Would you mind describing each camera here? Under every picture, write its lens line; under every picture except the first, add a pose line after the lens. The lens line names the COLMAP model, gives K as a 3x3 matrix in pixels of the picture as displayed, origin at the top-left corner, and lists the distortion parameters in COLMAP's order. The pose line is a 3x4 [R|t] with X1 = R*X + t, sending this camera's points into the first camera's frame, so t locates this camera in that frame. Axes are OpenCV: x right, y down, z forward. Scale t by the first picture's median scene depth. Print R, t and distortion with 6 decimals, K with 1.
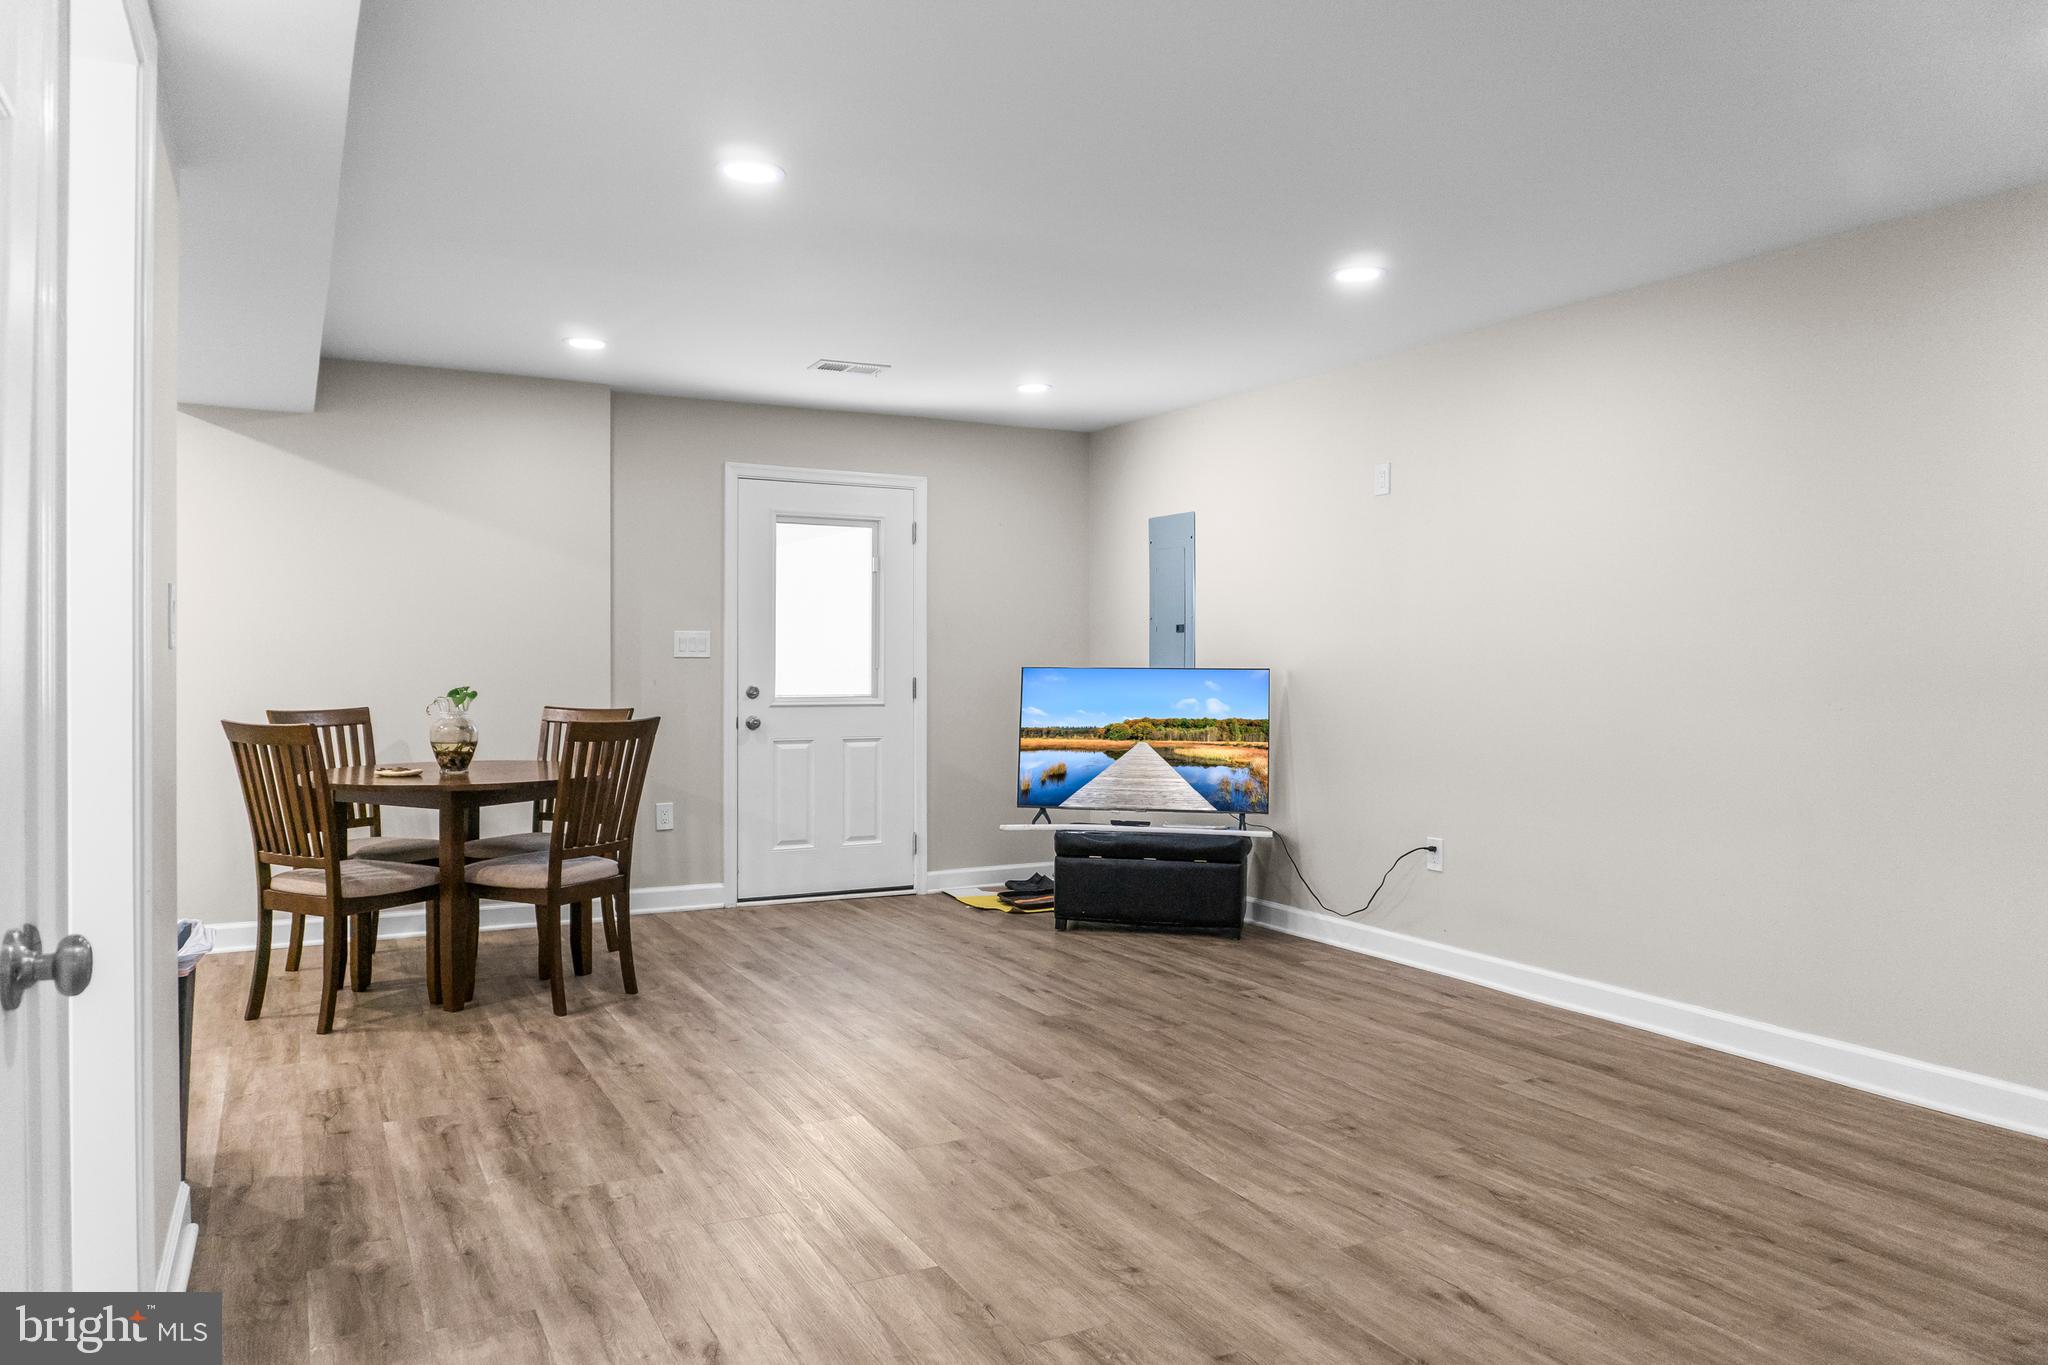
lens RADIAL K [[1380.0, 0, 1020.2], [0, 1380.0, 678.2], [0, 0, 1]] dist [-0.016799, 0.000199]
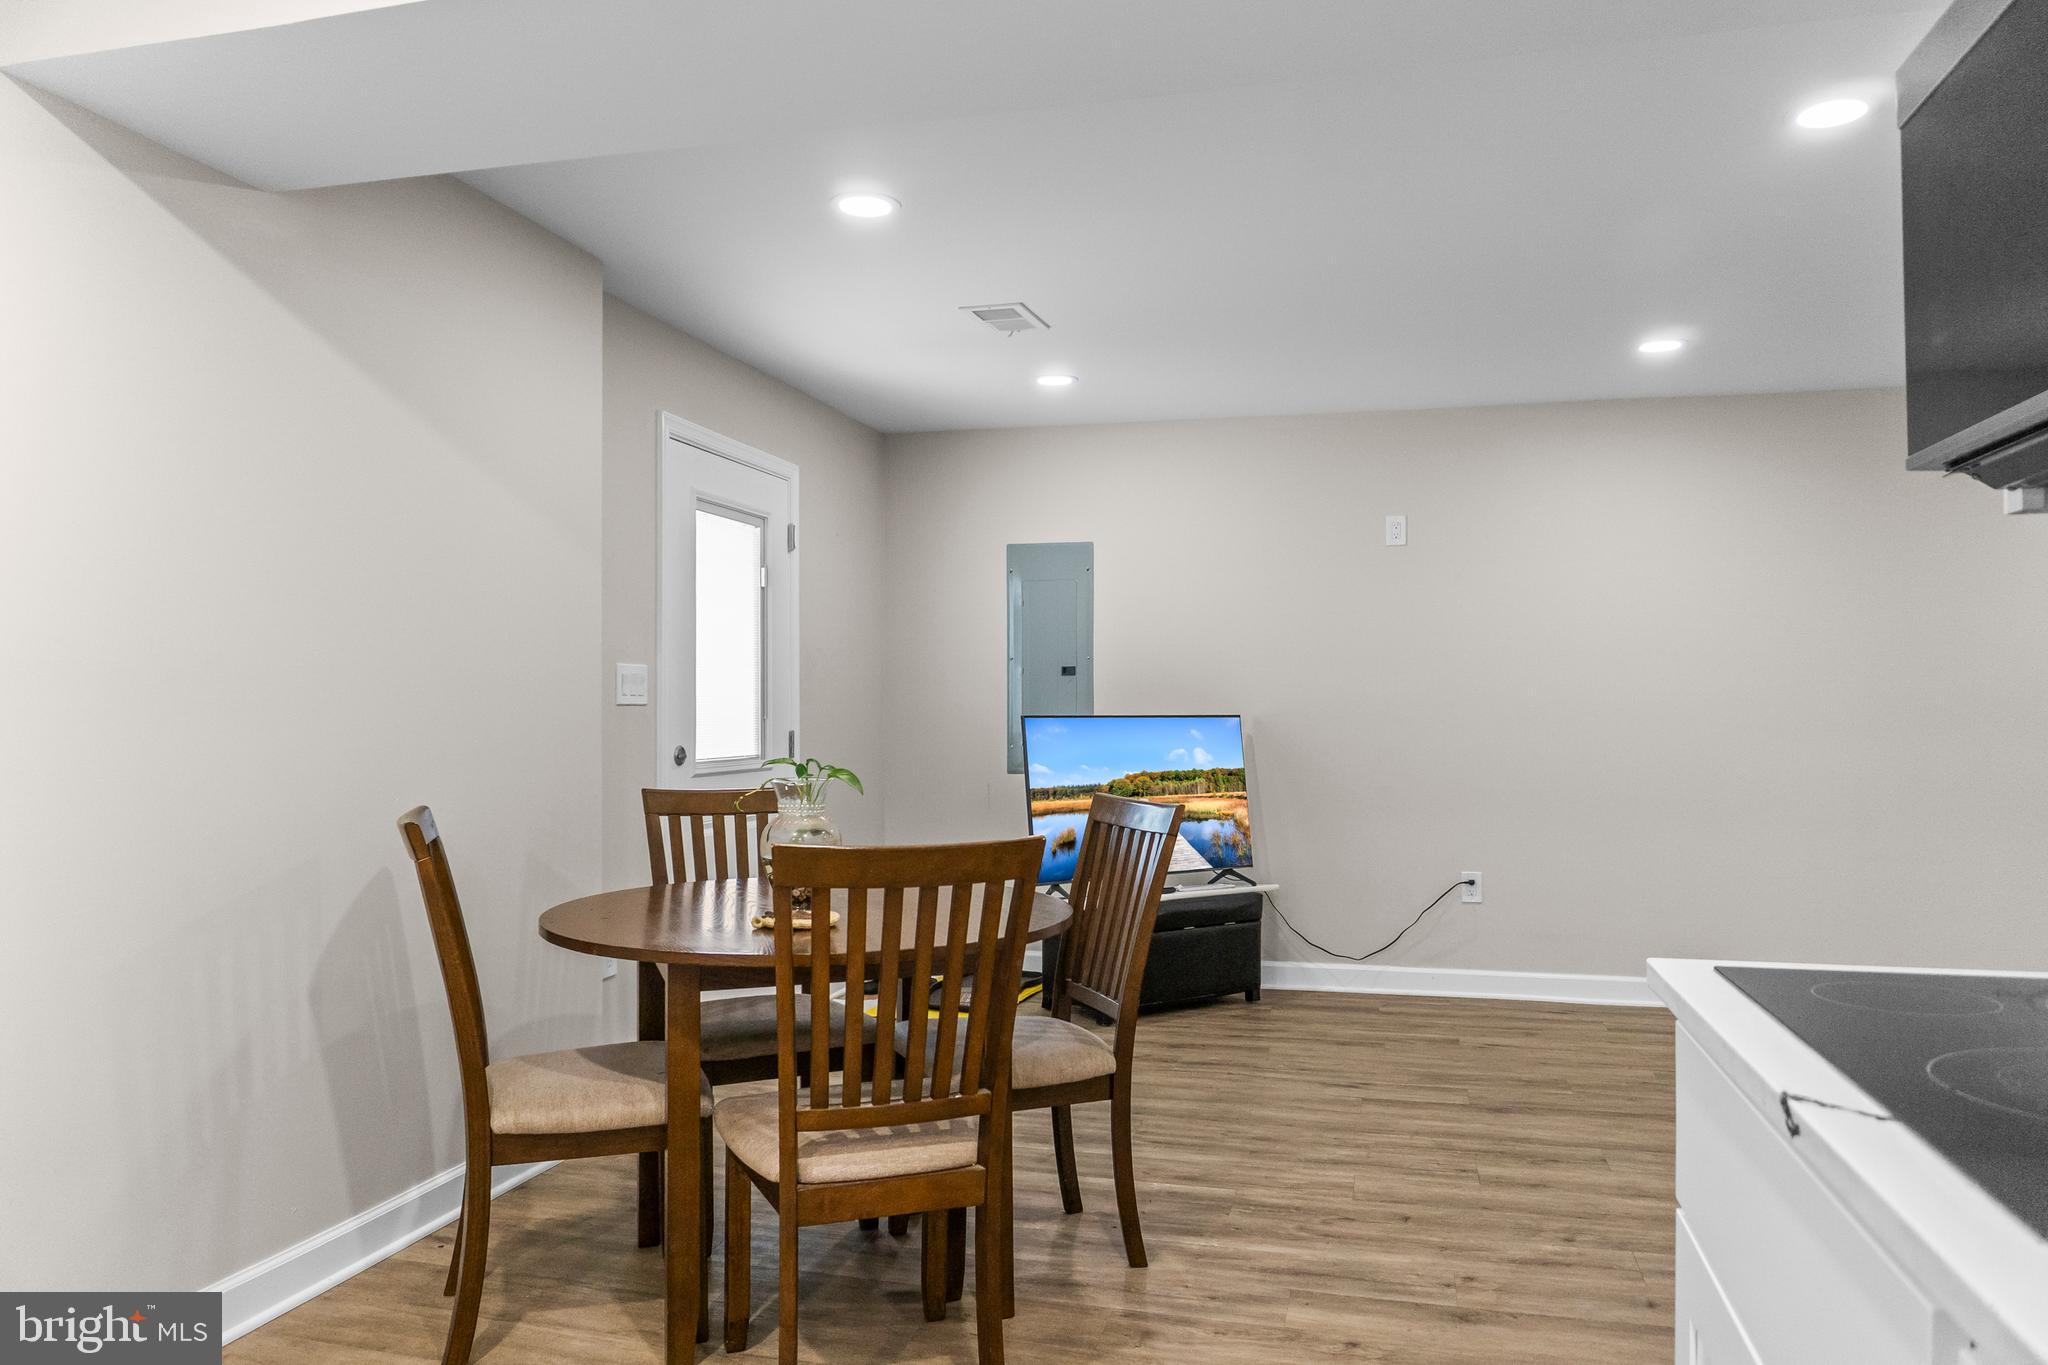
lens RADIAL K [[1418.3, 0, 1024.0], [0, 1418.3, 682.5], [0, 0, 1]] dist [-0.004311, -0.000271]
pose [[0.666924, 0.008481, 0.745077, -0.754847], [0.009431, 0.999759, -0.019822, -0.013227], [-0.745066, 0.020246, 0.666684, 0.517161]]
